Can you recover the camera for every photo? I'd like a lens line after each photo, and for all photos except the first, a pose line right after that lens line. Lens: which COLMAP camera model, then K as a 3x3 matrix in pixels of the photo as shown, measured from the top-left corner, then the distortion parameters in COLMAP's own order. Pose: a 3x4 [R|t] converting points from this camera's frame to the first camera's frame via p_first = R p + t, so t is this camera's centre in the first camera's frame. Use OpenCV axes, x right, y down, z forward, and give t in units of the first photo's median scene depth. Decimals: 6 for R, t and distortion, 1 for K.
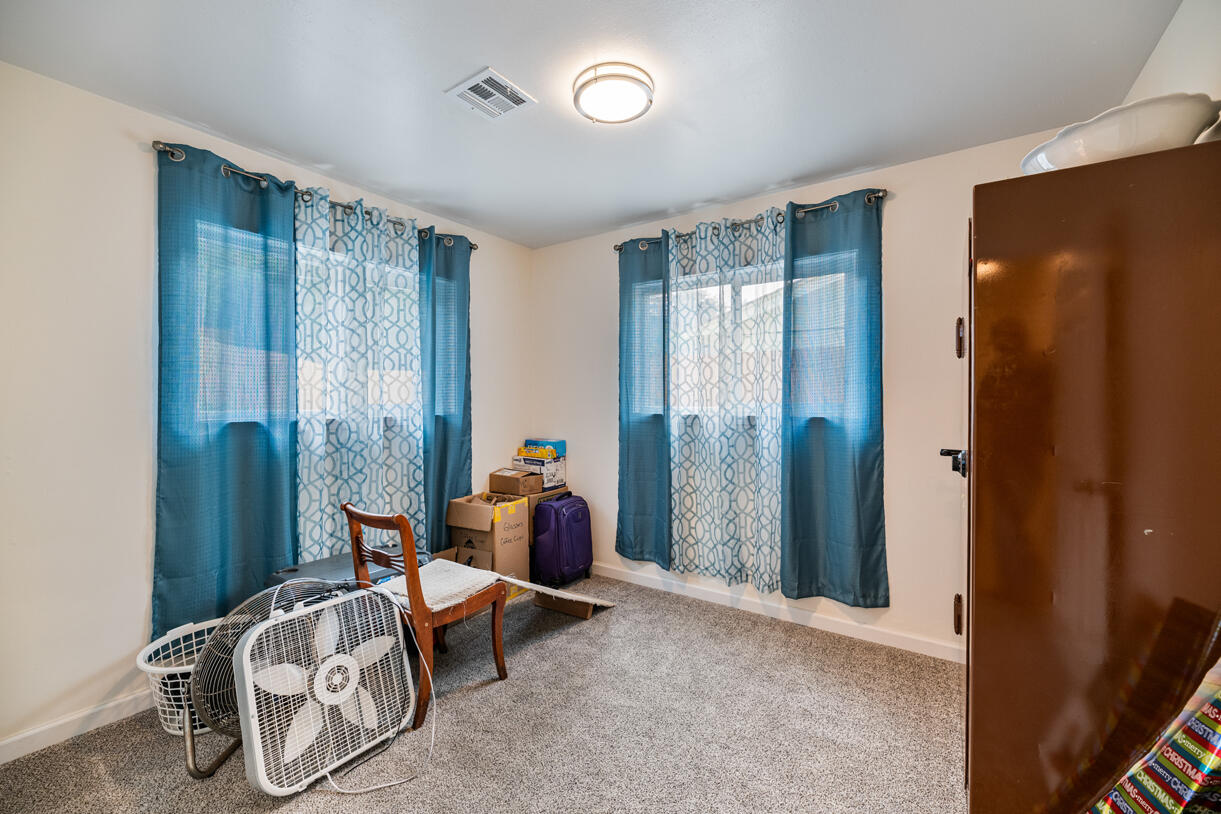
lens RADIAL K [[493.2, 0, 602.1], [0, 493.2, 405.8], [0, 0, 1]] dist [-0.000562, -0.003819]
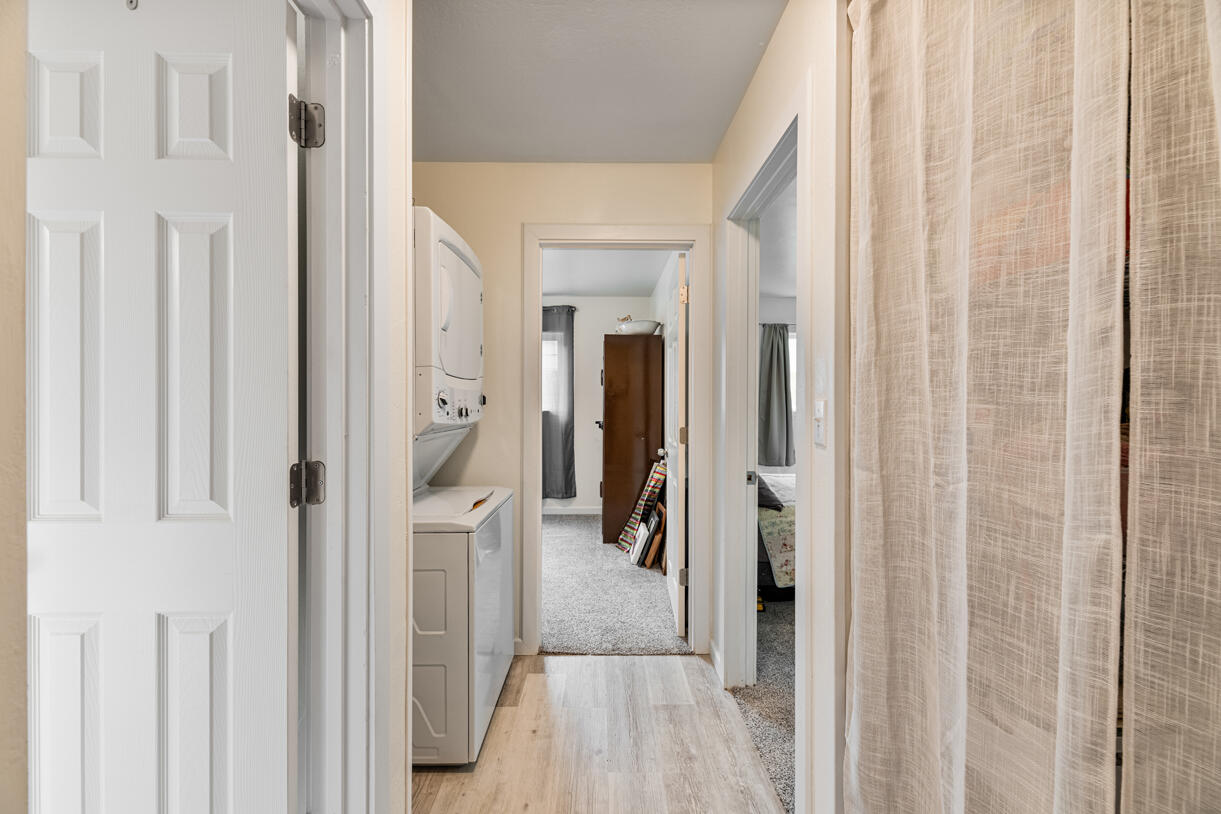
lens RADIAL K [[493.2, 0, 609.9], [0, 493.2, 404.5], [0, 0, 1]] dist [-0.000562, -0.003819]
pose [[0.806246, 0.001239, 0.591579, -0.600199], [-0.007656, 0.999936, 0.008341, -0.026153], [-0.591531, -0.011254, 0.806204, -0.864089]]
